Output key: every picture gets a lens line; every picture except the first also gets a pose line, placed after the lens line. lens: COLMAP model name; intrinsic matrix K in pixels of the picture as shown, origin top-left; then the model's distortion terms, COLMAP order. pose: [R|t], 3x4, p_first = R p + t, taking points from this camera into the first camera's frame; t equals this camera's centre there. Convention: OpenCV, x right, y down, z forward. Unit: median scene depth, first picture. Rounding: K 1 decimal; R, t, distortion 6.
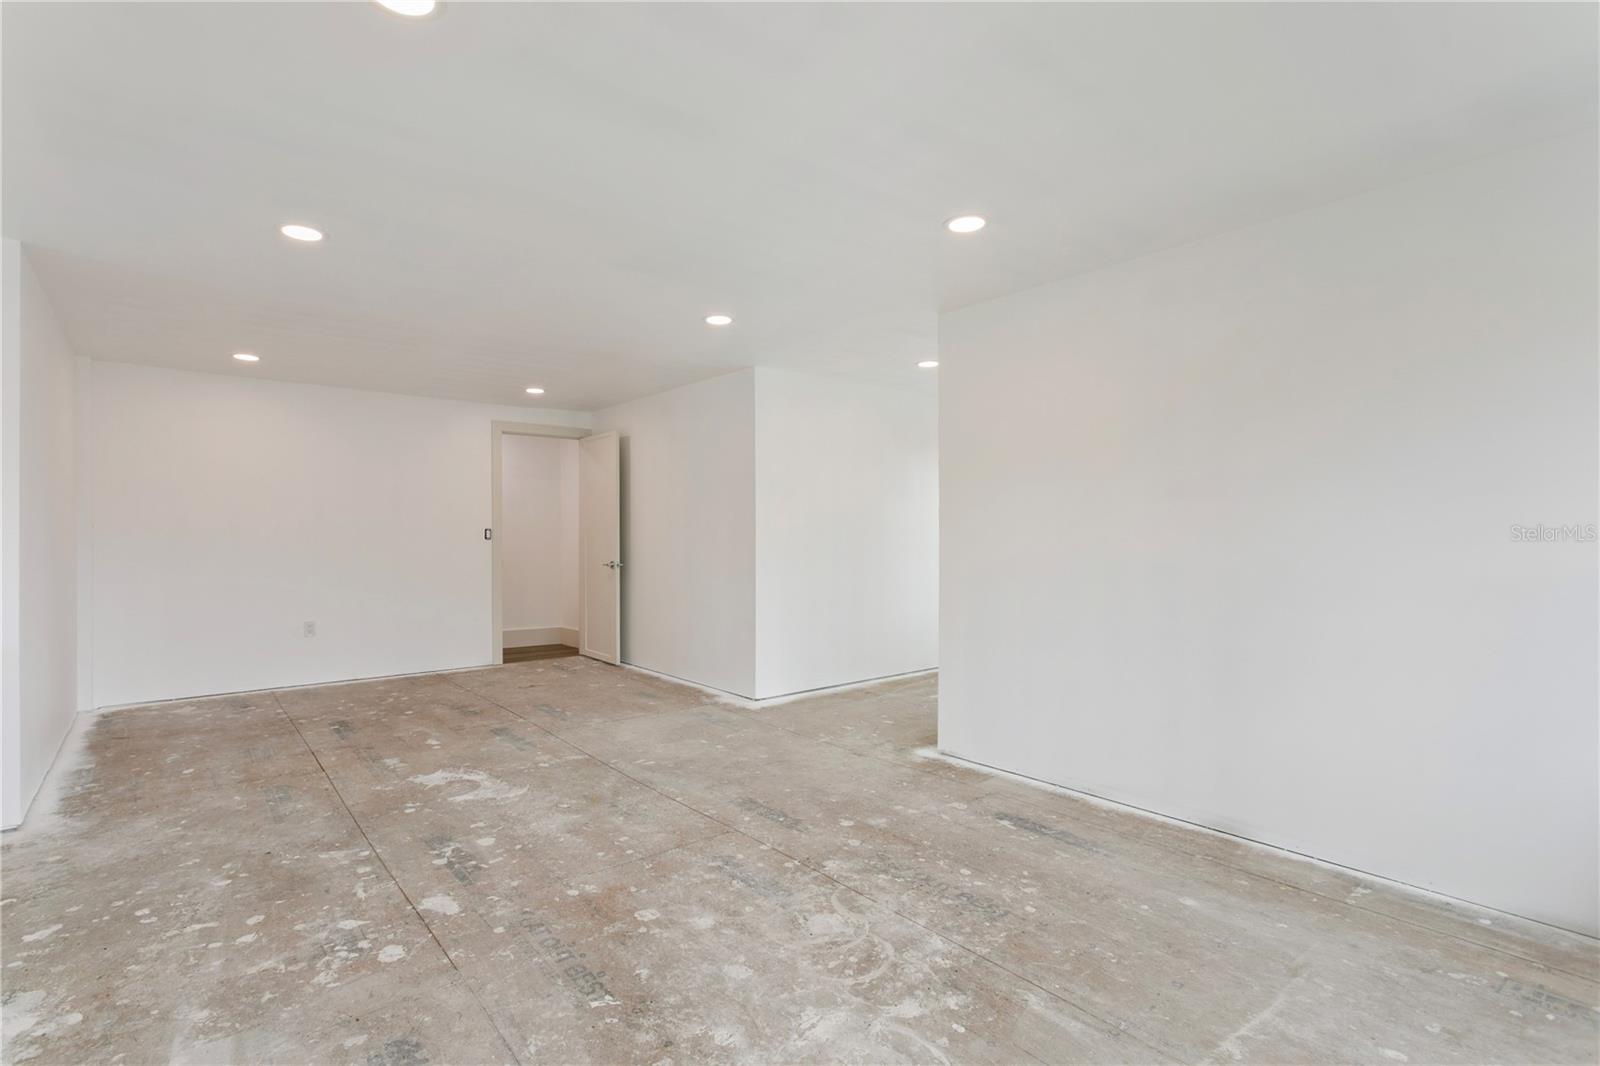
lens RADIAL K [[763.5, 0, 800.0], [0, 763.5, 533.0], [0, 0, 1]] dist [0.001159, -0.000114]
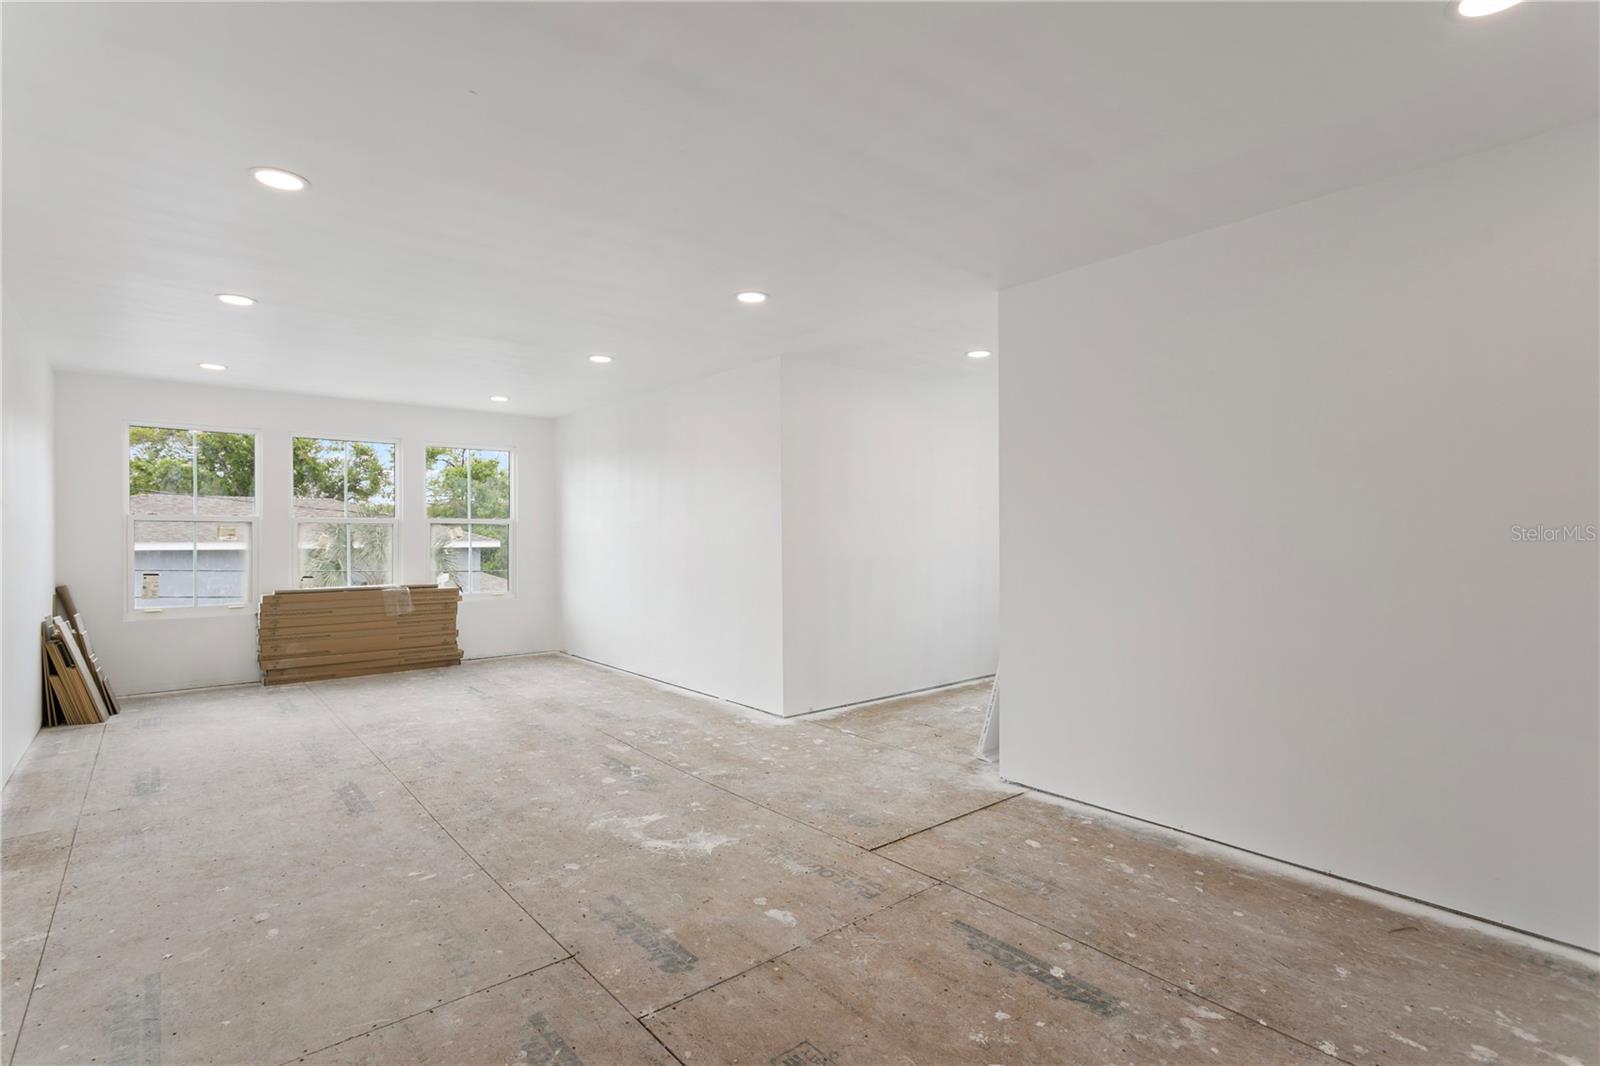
lens RADIAL K [[763.5, 0, 800.0], [0, 763.5, 533.0], [0, 0, 1]] dist [0.001159, -0.000114]
pose [[-0.999953, 0.001286, -0.009570, -0.632627], [0.001321, 0.999993, -0.003636, 0.001476], [0.009565, -0.003649, -0.999948, 2.002292]]
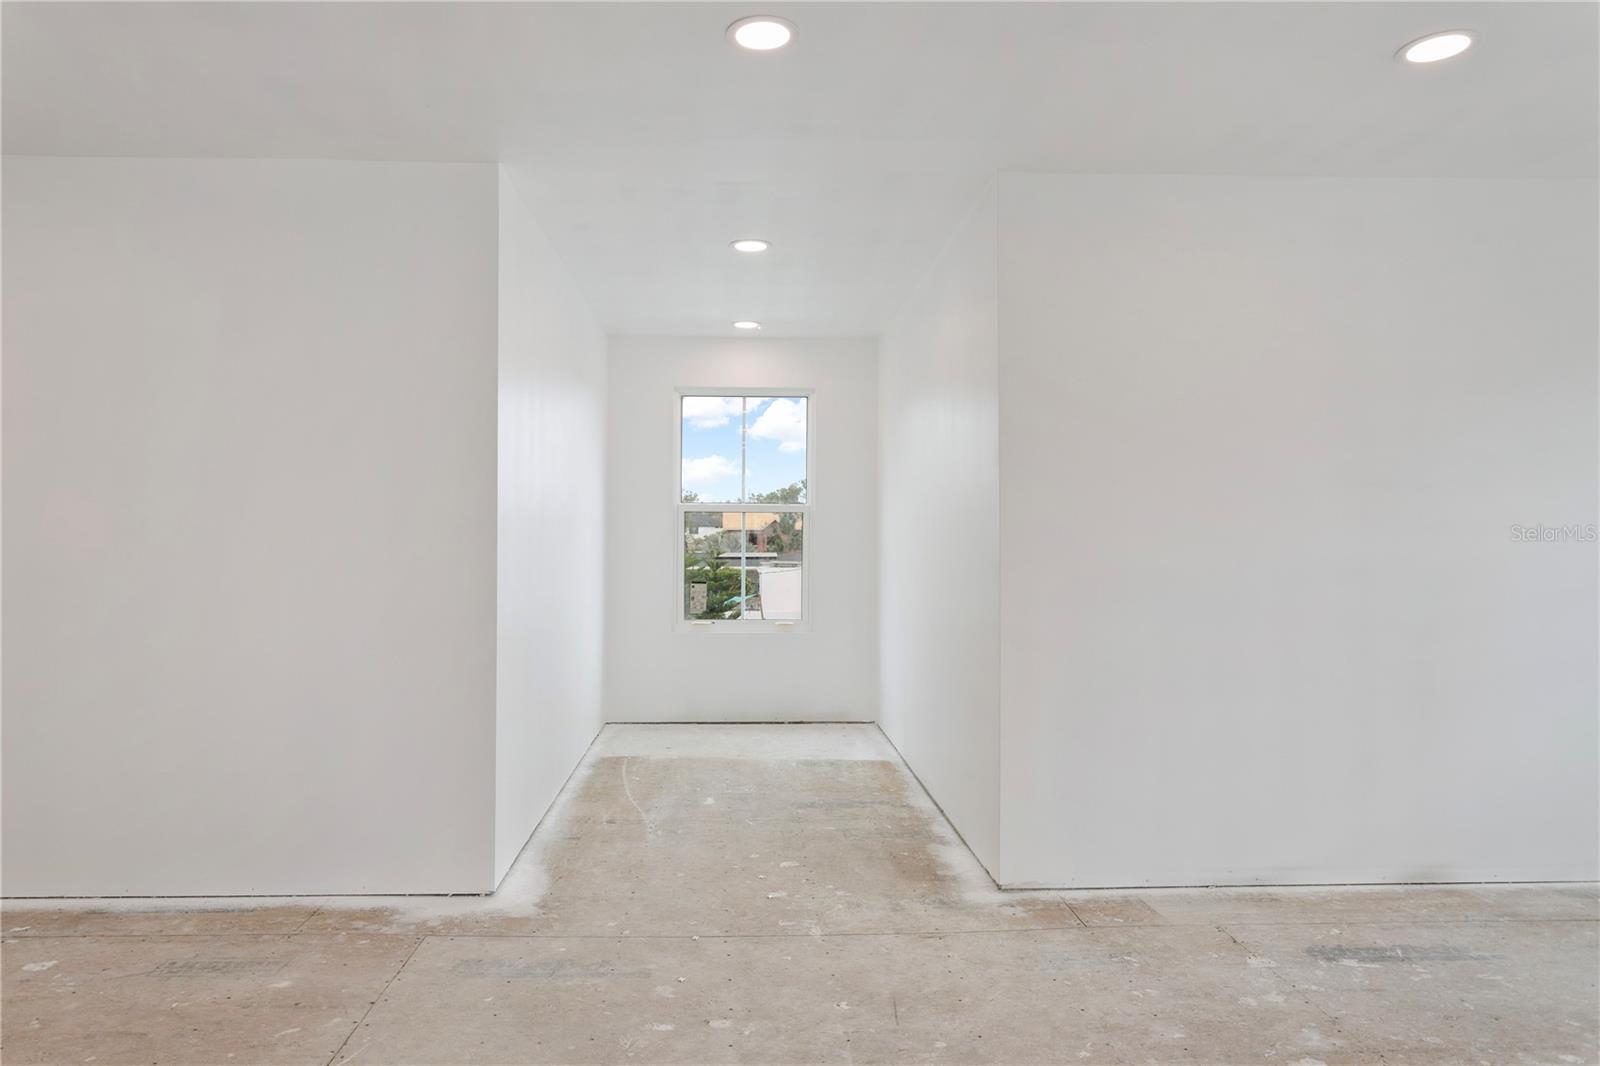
lens RADIAL K [[982.6, 0, 800.0], [0, 982.6, 533.0], [0, 0, 1]] dist [-0.001862, 0.000308]
pose [[0.618078, -0.001890, 0.786114, -0.653574], [0.001754, 0.999998, 0.001025, 0.004265], [-0.786115, 0.000745, 0.618080, 0.797005]]
